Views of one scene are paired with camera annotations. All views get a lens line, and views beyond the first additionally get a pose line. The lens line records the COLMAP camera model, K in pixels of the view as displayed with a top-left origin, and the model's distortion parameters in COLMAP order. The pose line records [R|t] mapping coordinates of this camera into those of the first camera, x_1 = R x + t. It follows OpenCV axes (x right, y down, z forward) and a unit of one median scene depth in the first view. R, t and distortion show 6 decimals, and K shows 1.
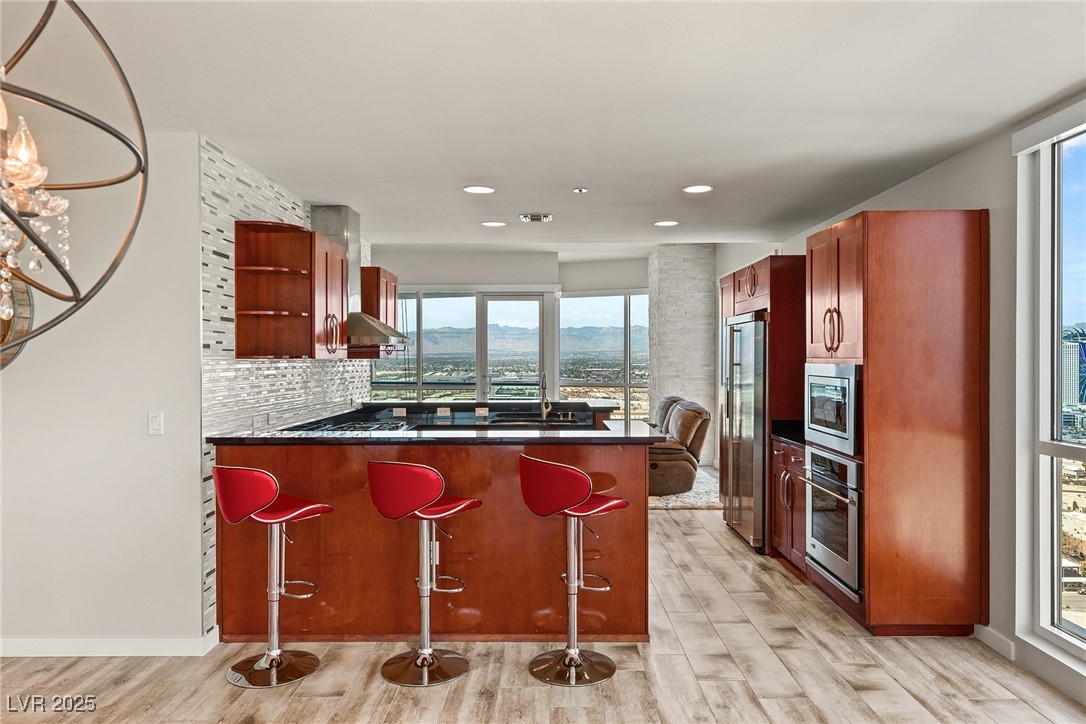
lens RADIAL K [[722.5, 0, 543.0], [0, 722.5, 362.0], [0, 0, 1]] dist [0.006747, 0.000708]
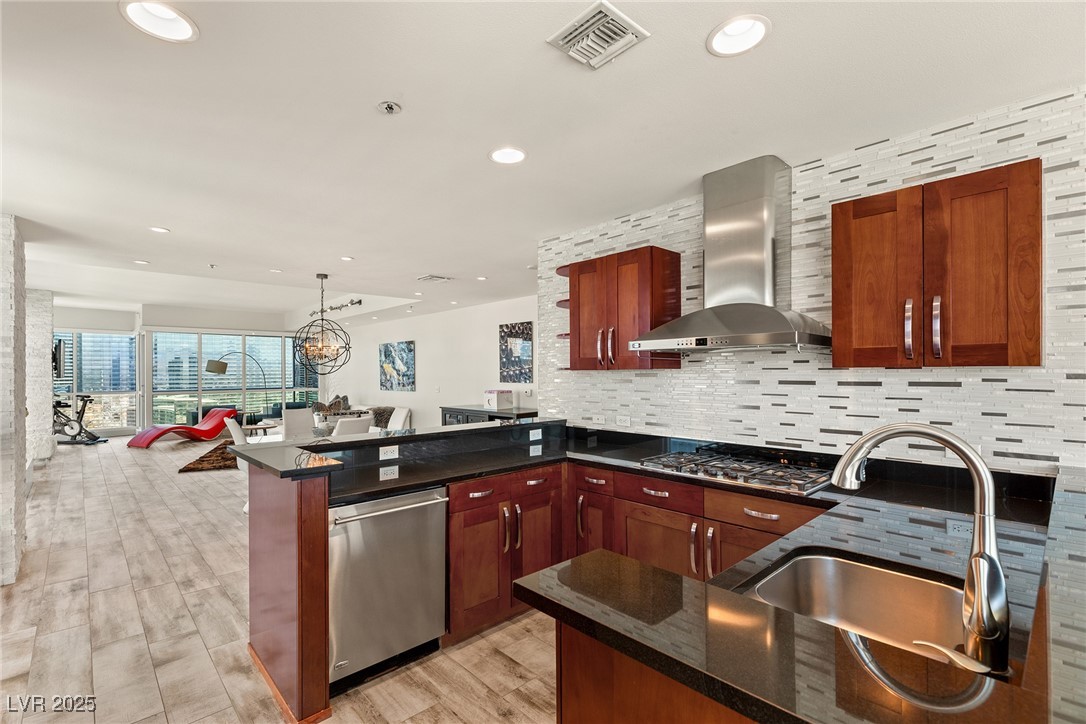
lens RADIAL K [[494.9, 0, 538.7], [0, 494.9, 368.9], [0, 0, 1]] dist [0.002834, -0.000262]
pose [[-0.725577, 0.001753, -0.688139, 0.296609], [0.004333, 0.999989, -0.002022, -0.005412], [0.688127, -0.004448, -0.725577, 1.606850]]
